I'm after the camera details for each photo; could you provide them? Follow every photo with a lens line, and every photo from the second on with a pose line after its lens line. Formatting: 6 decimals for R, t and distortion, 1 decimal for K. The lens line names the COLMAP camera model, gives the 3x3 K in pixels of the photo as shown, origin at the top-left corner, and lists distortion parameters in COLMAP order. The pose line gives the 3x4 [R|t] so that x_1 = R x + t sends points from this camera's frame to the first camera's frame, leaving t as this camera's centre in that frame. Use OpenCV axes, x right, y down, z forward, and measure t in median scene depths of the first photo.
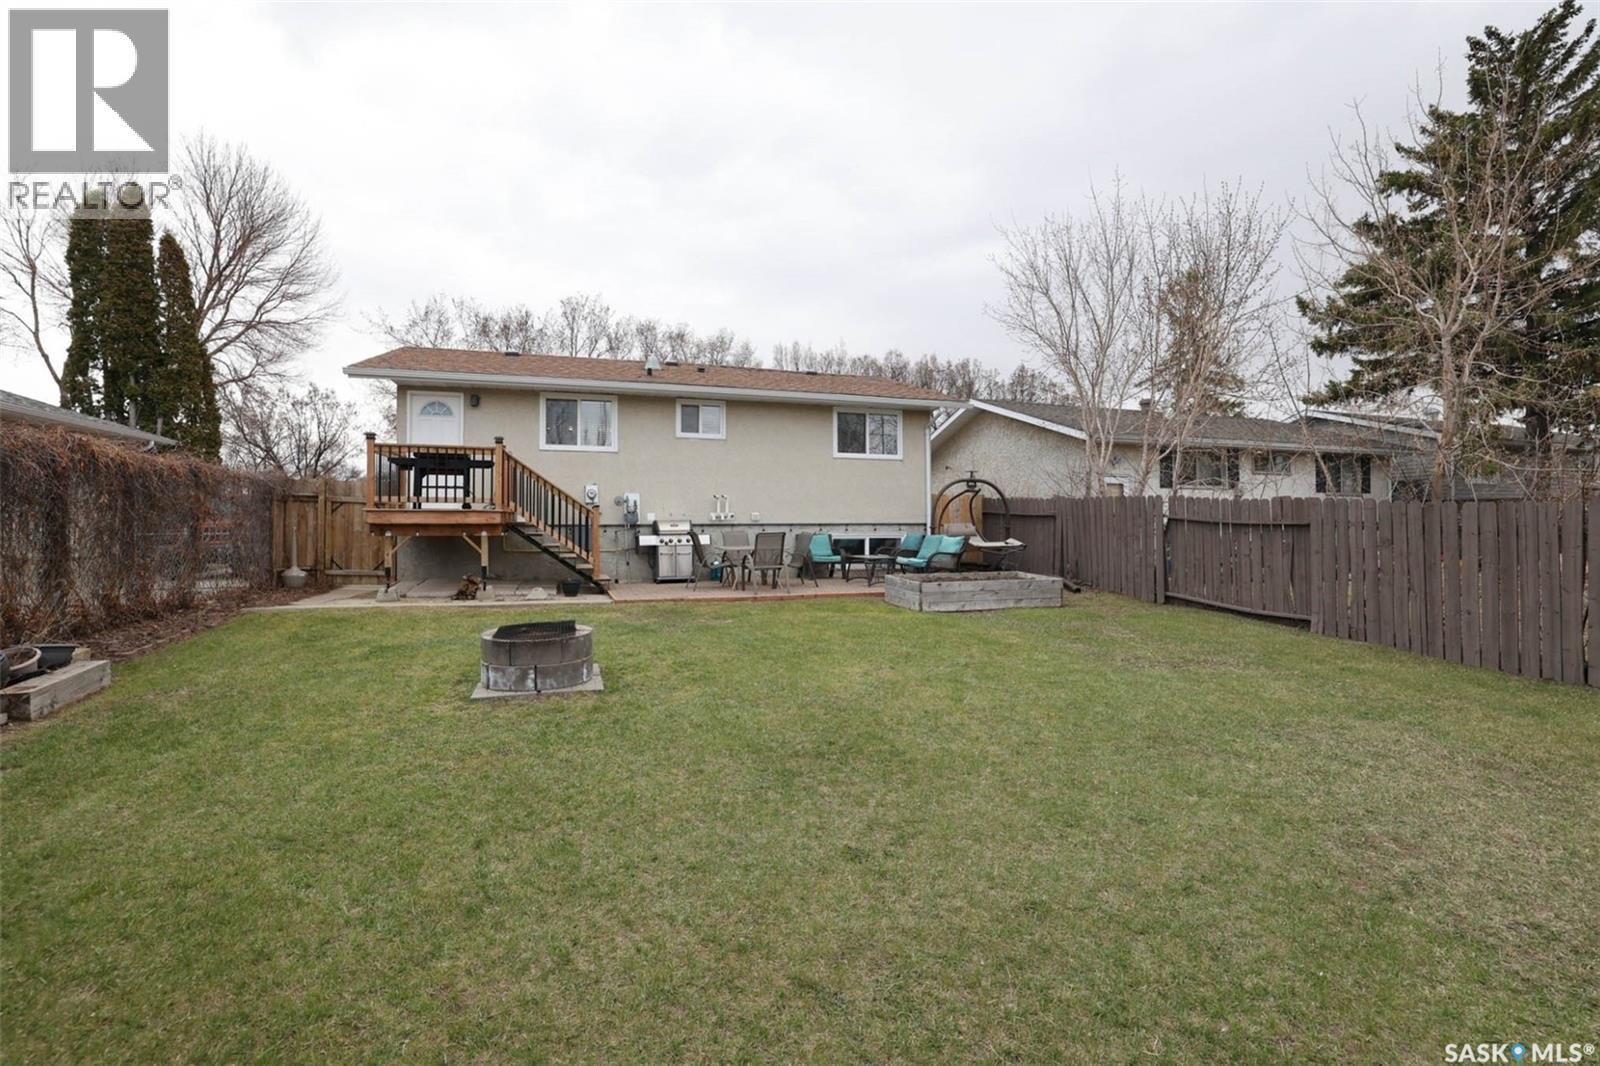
lens RADIAL K [[696.2, 0, 798.4], [0, 696.2, 525.1], [0, 0, 1]] dist [-0.056130, 0.022592]
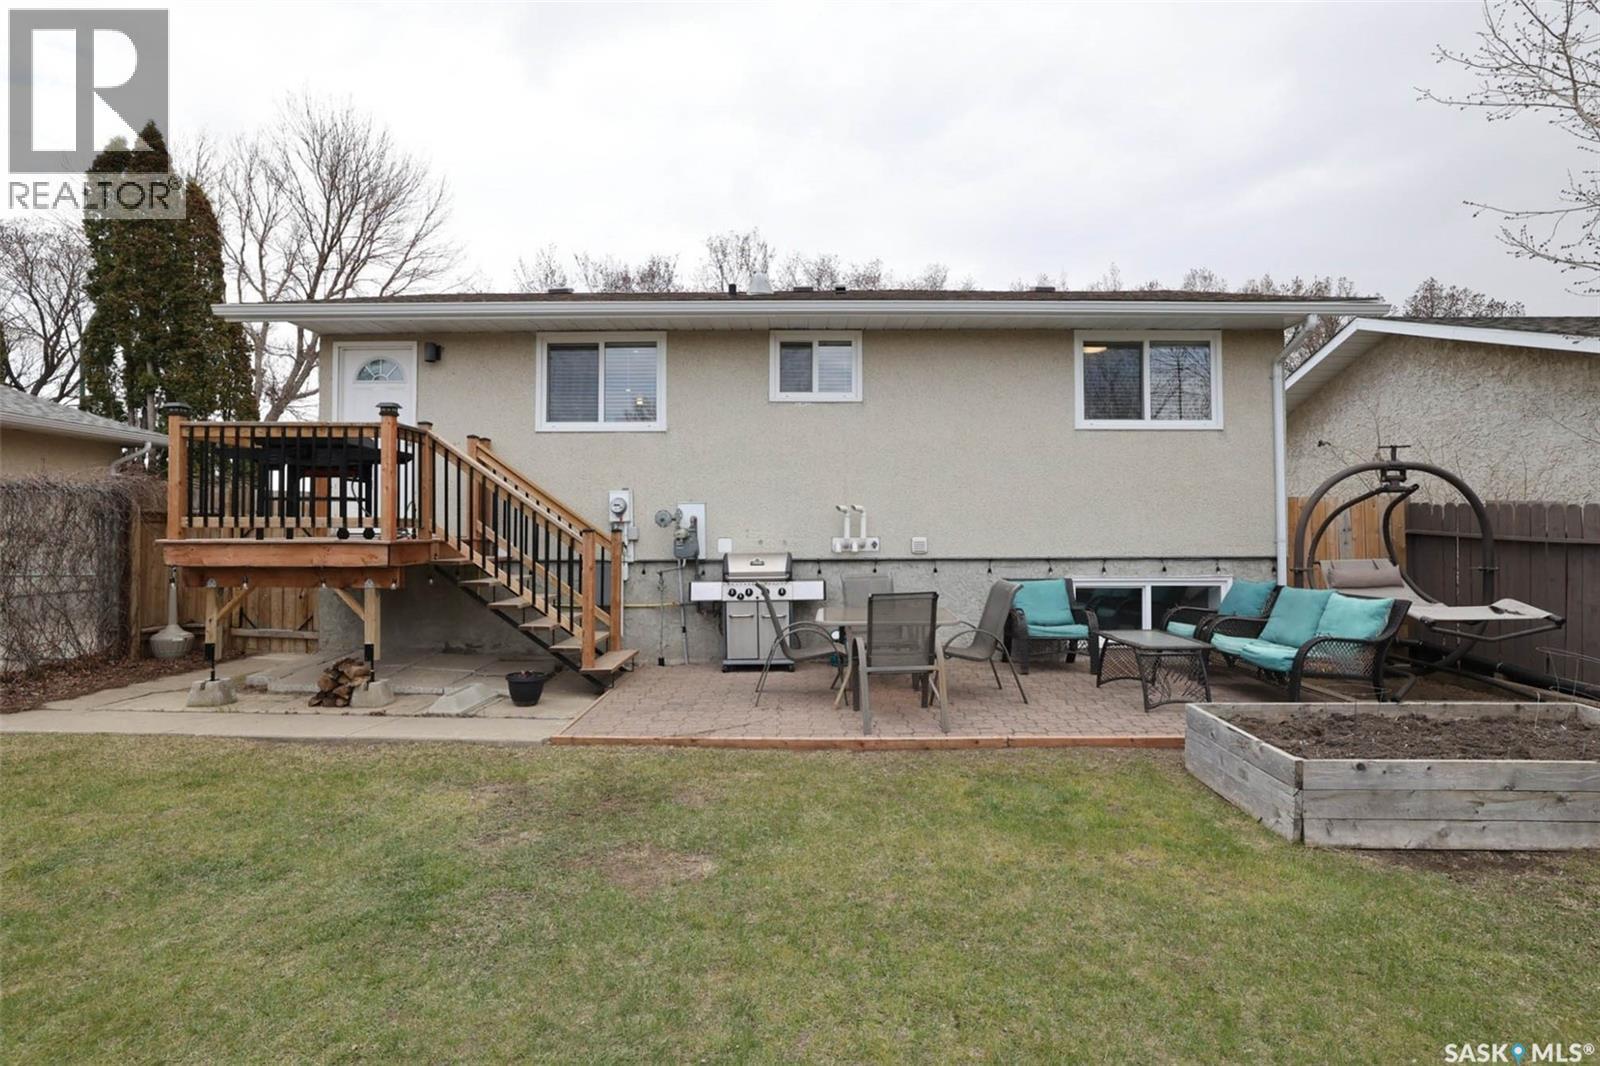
lens RADIAL K [[811.5, 0, 800.3], [0, 811.5, 527.6], [0, 0, 1]] dist [-0.032855, 0.021337]
pose [[0.948810, -0.002651, -0.315837, 0.050522], [-0.000294, 0.999957, -0.009276, -0.020888], [0.315848, 0.008894, 0.948768, 0.406116]]
